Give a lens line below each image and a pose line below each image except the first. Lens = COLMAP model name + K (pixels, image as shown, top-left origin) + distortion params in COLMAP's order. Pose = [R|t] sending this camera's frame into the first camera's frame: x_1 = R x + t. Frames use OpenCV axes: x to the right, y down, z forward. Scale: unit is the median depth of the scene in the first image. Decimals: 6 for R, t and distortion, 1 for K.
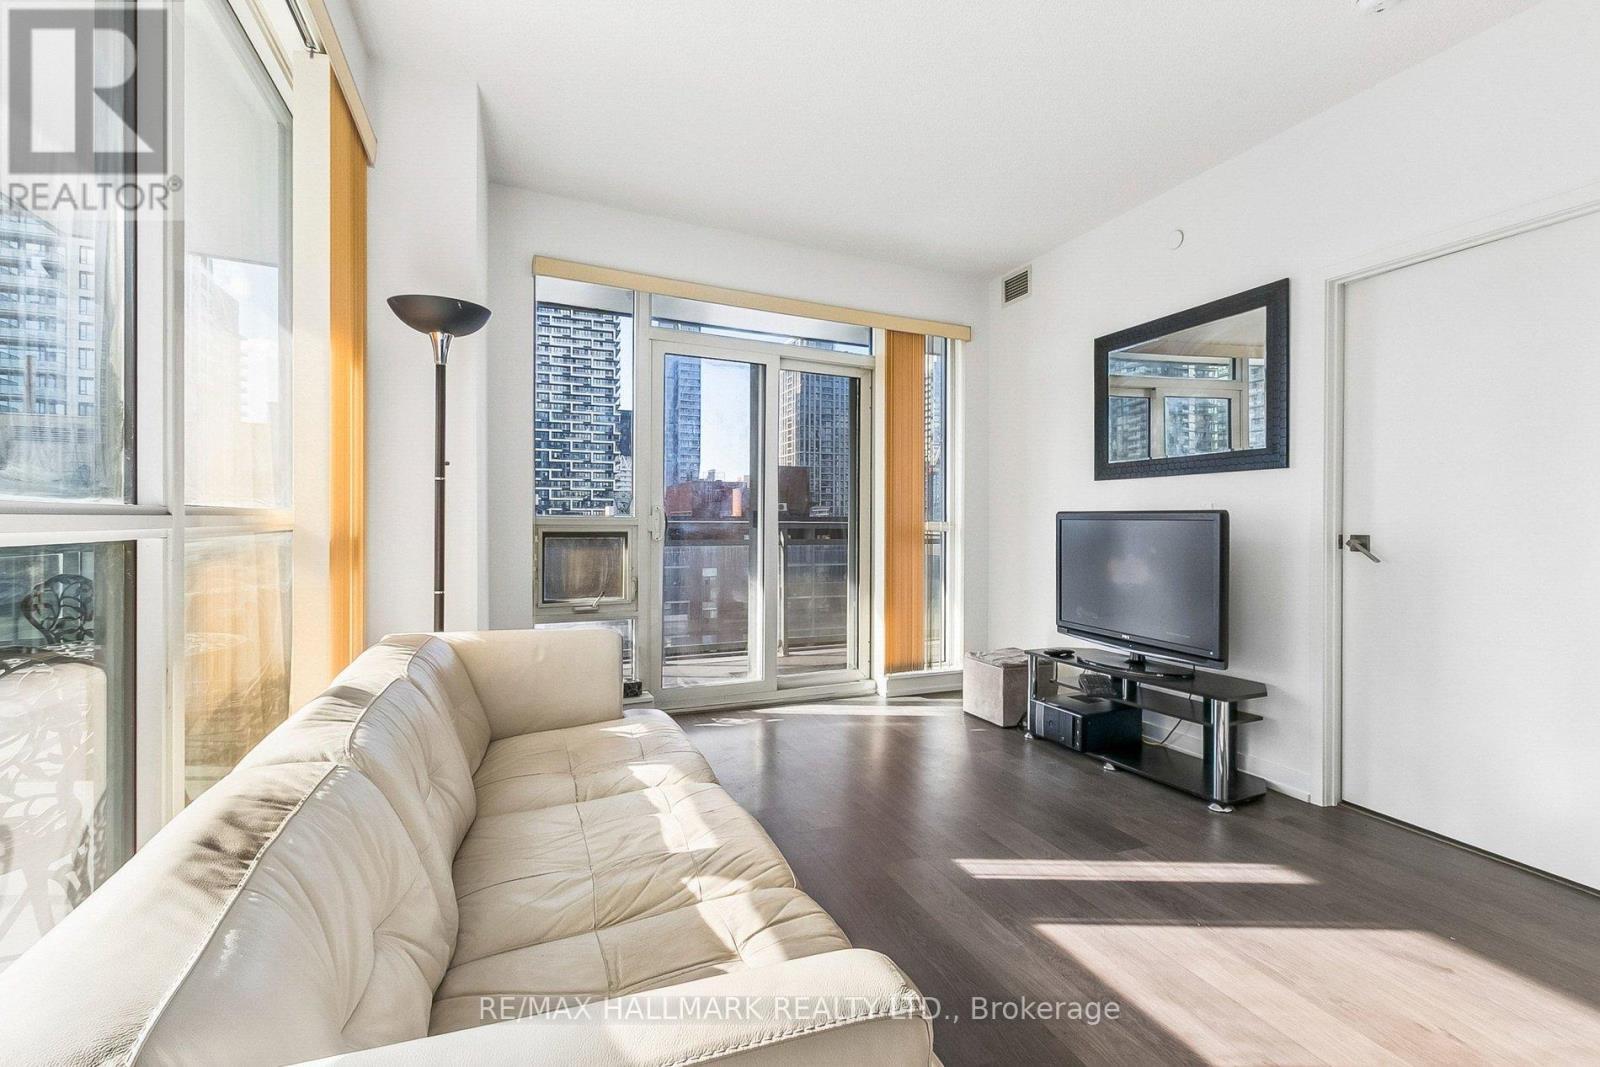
lens RADIAL K [[727.1, 0, 813.4], [0, 727.1, 522.3], [0, 0, 1]] dist [0.003088, 0.000091]
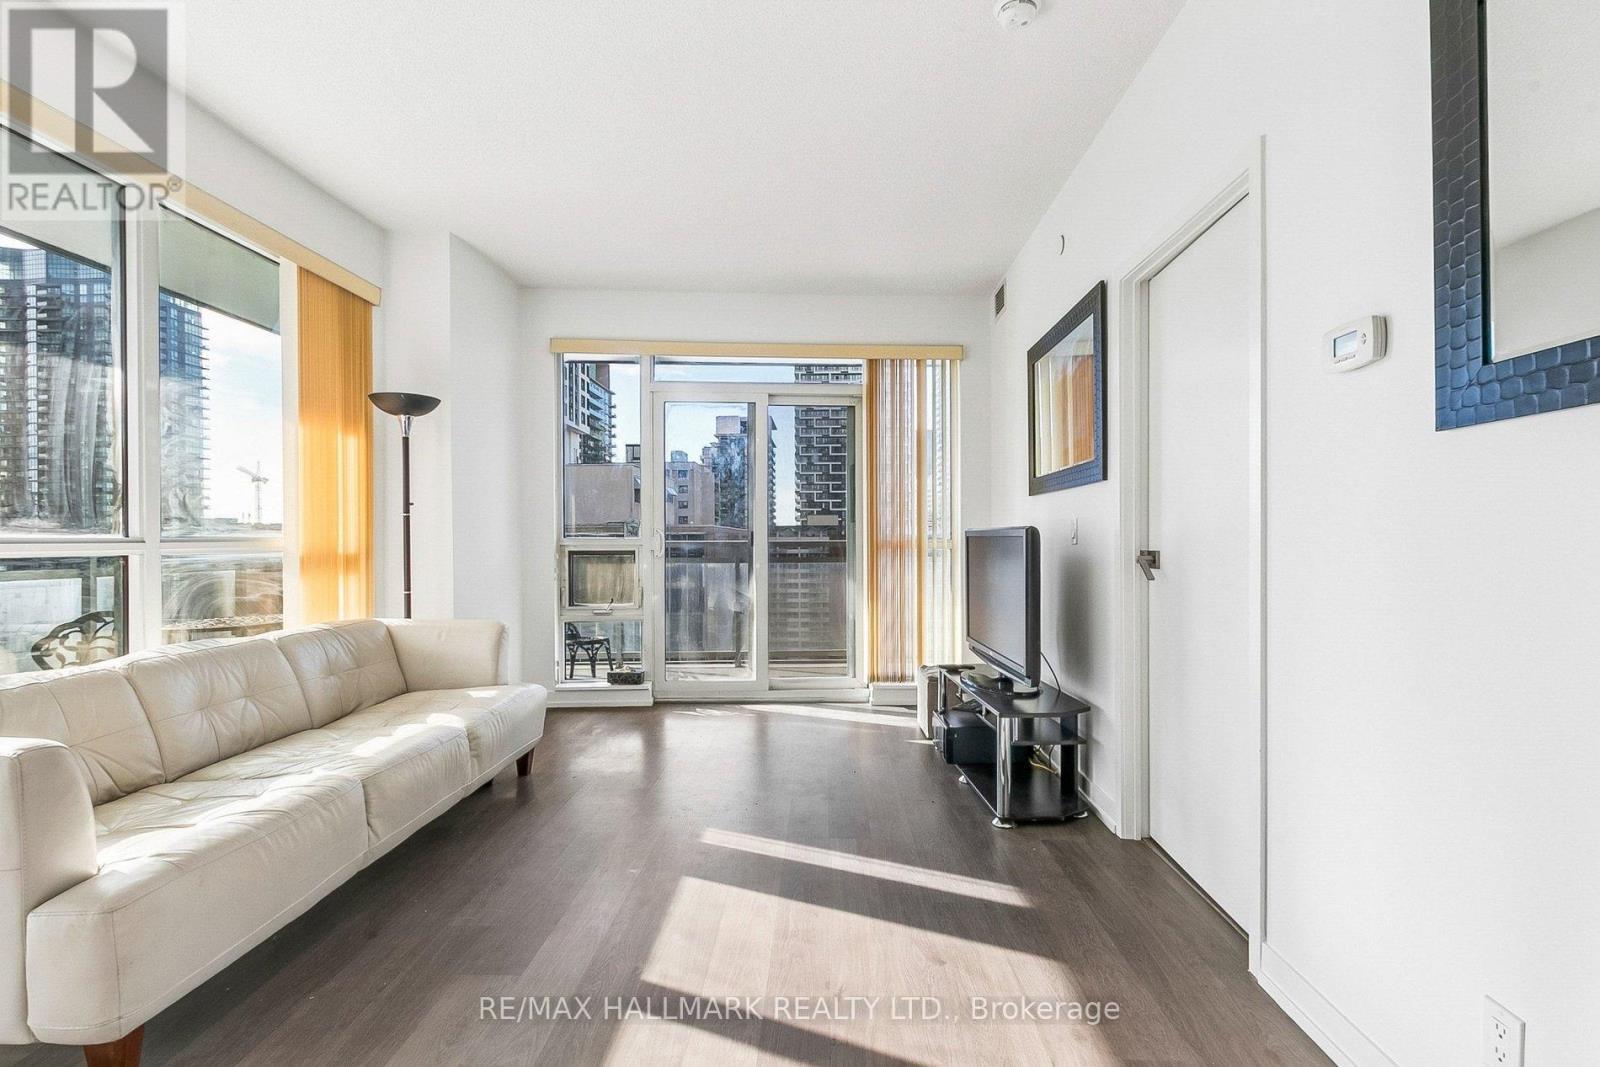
lens RADIAL K [[734.0, 0, 808.2], [0, 734.0, 543.2], [0, 0, 1]] dist [0.001845, -0.001222]
pose [[0.917538, -0.007242, -0.397583, 0.562770], [0.008615, 0.999962, 0.001666, 0.001443], [0.397555, -0.004954, 0.917565, -0.025034]]
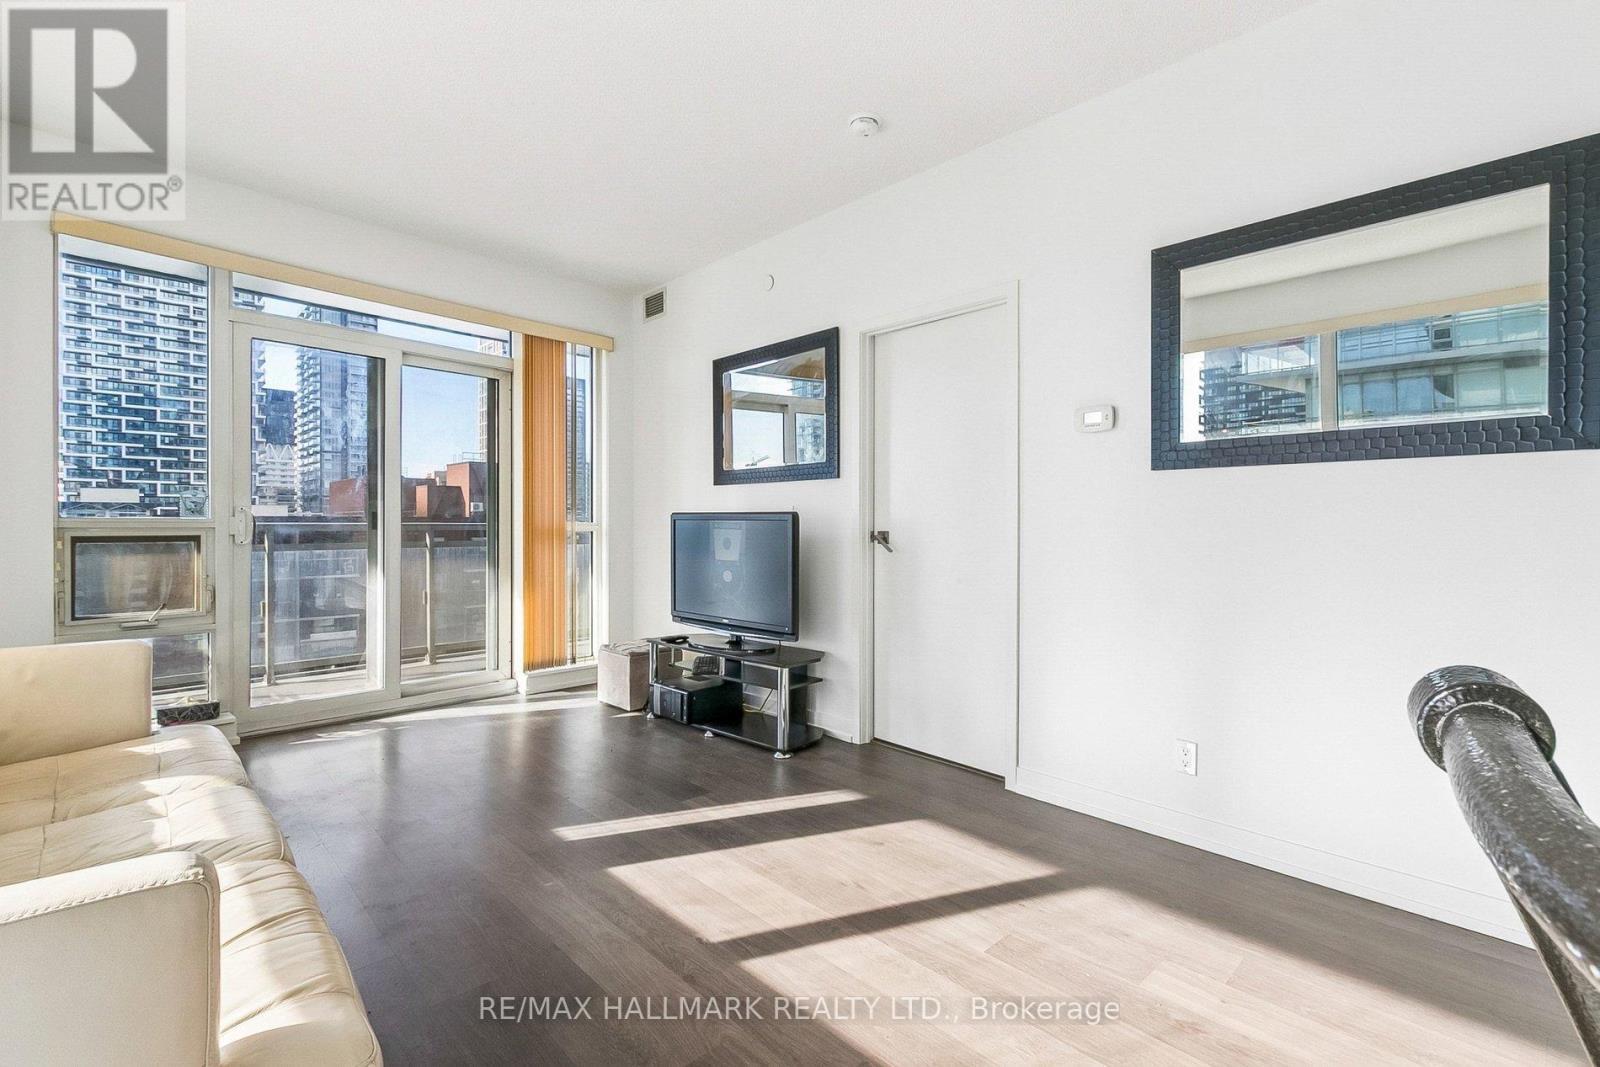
lens RADIAL K [[727.1, 0, 813.4], [0, 727.1, 522.3], [0, 0, 1]] dist [0.003088, 0.000091]
pose [[0.927272, -0.004360, 0.374362, 0.118215], [0.004470, 0.999990, 0.000574, 0.000083], [-0.374361, 0.001142, 0.927282, -0.120247]]
